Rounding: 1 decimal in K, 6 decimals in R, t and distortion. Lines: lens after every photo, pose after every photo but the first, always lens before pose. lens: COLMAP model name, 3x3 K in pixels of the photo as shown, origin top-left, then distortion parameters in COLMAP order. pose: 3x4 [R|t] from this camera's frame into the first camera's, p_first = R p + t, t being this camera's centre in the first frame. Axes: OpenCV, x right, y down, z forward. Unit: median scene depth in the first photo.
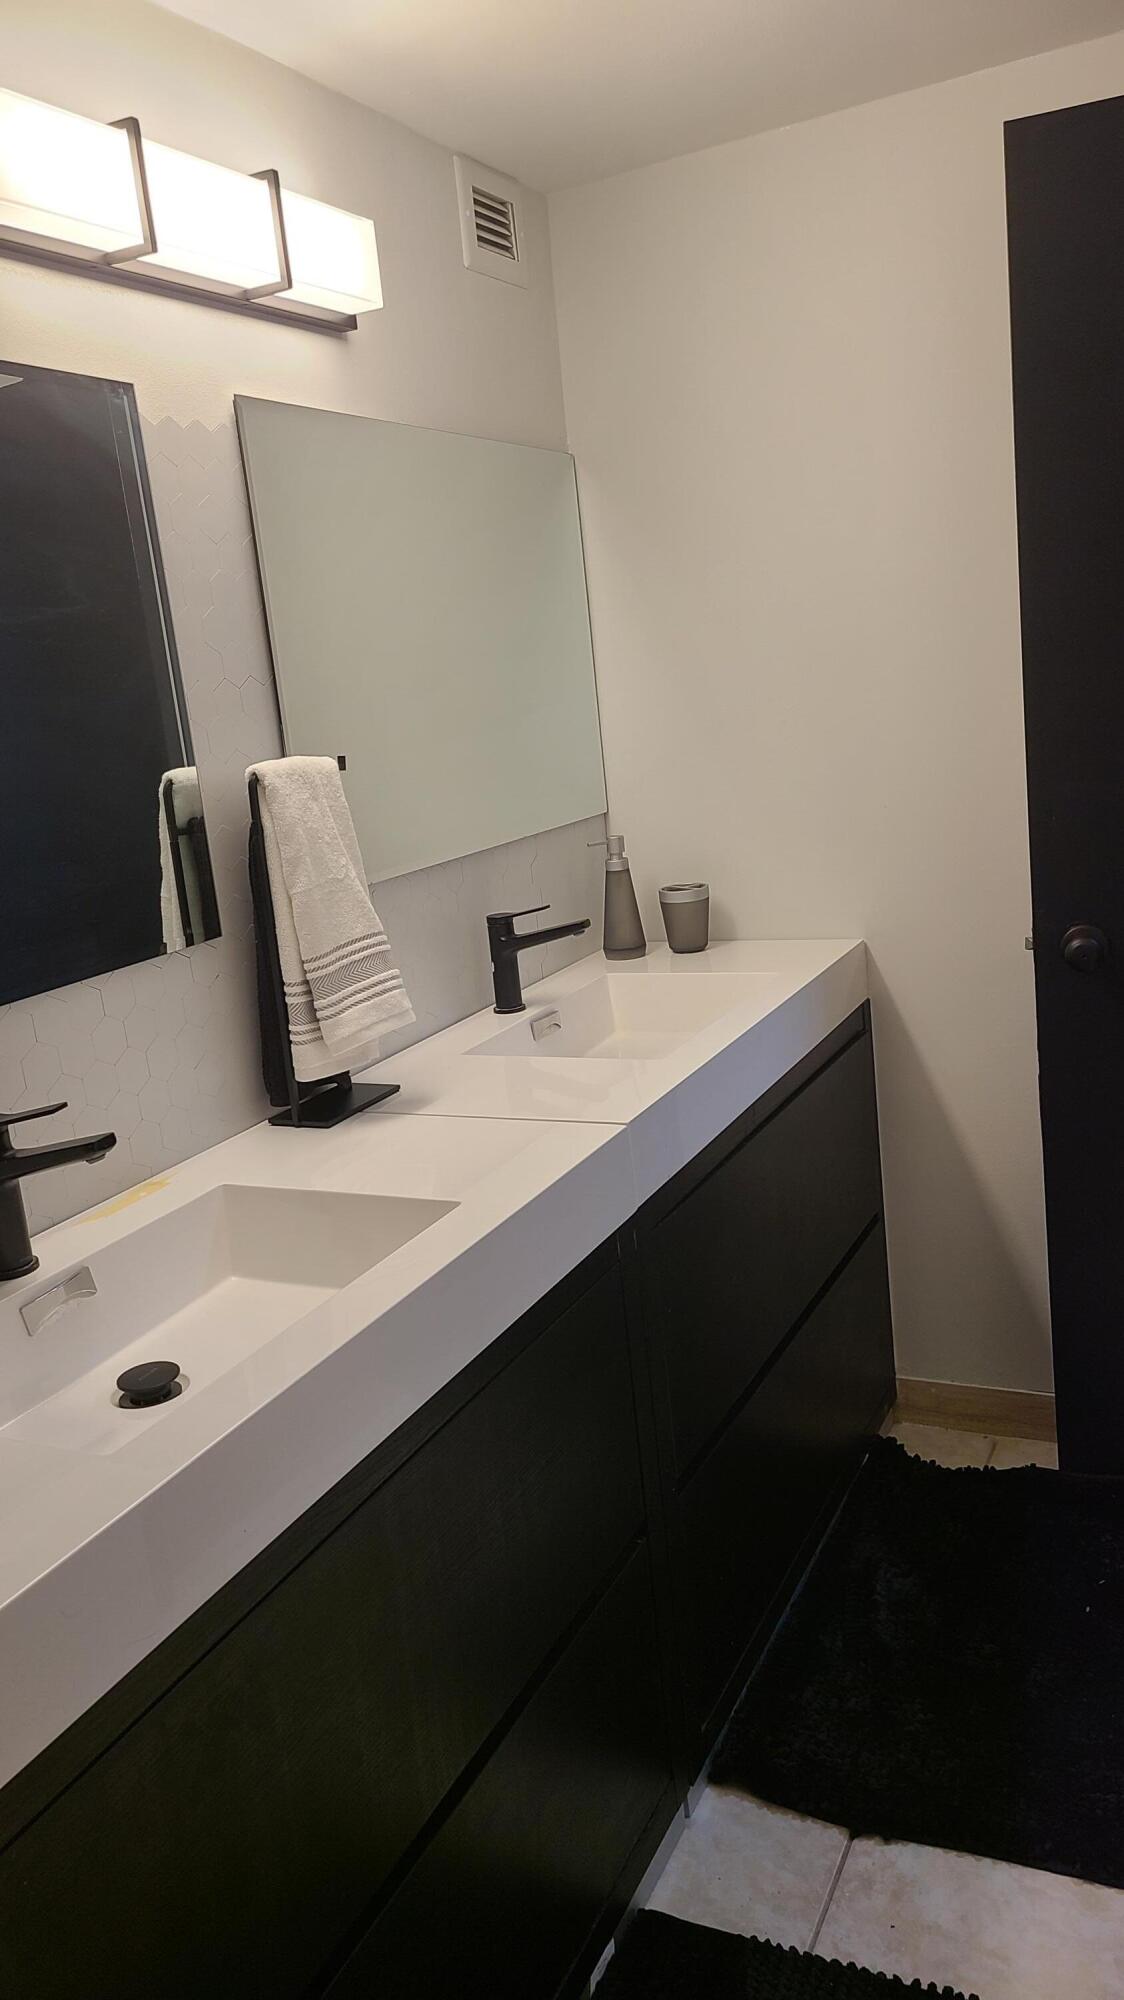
lens RADIAL K [[1502.3, 0, 562.1], [0, 1502.3, 996.8], [0, 0, 1]] dist [0.056858, -0.033547]
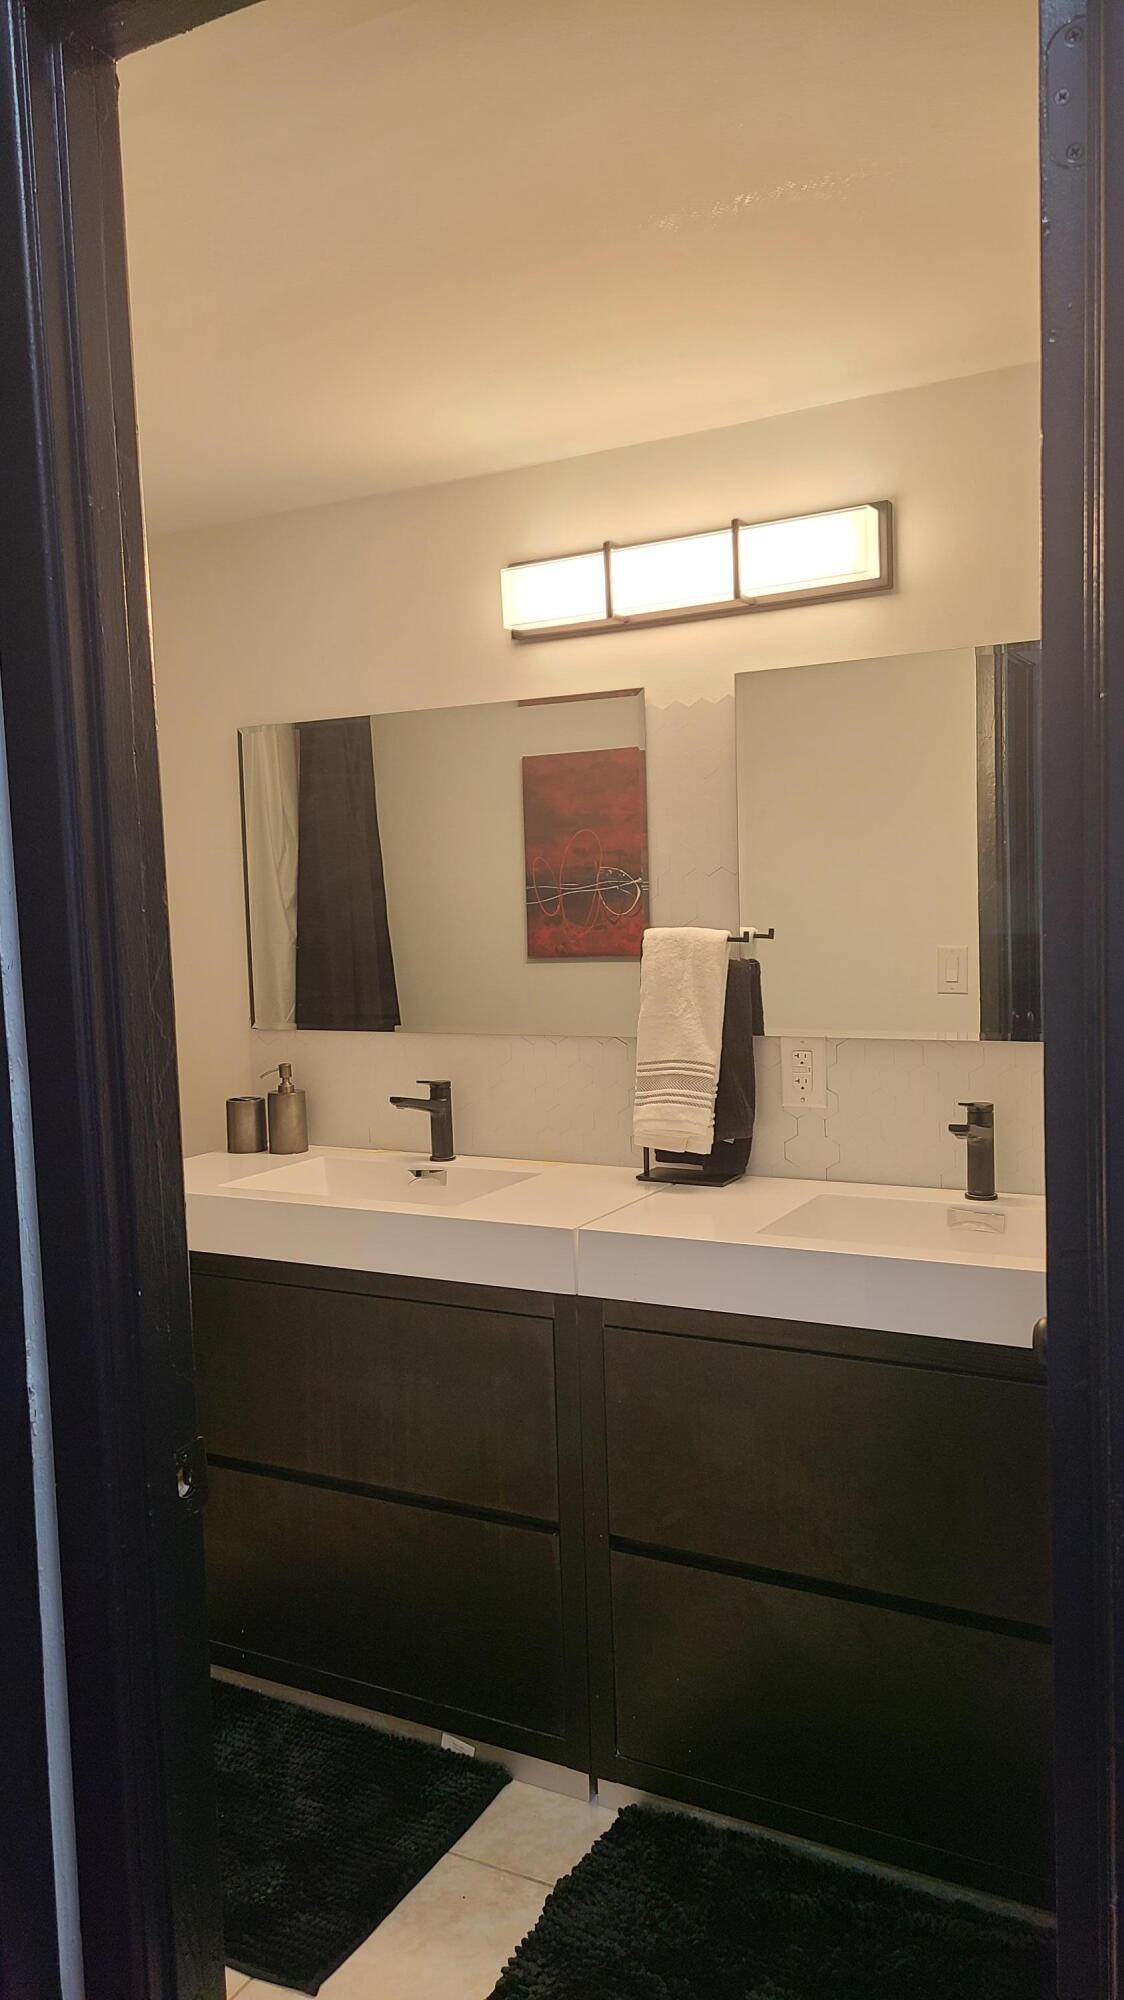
lens RADIAL K [[1502.3, 0, 561.8], [0, 1502.3, 1002.0], [0, 0, 1]] dist [0.056858, -0.033547]
pose [[-0.028838, 0.193205, -0.980735, 1.276242], [-0.171268, 0.965678, 0.195275, -0.359914], [0.984802, 0.173600, 0.005242, 0.919456]]
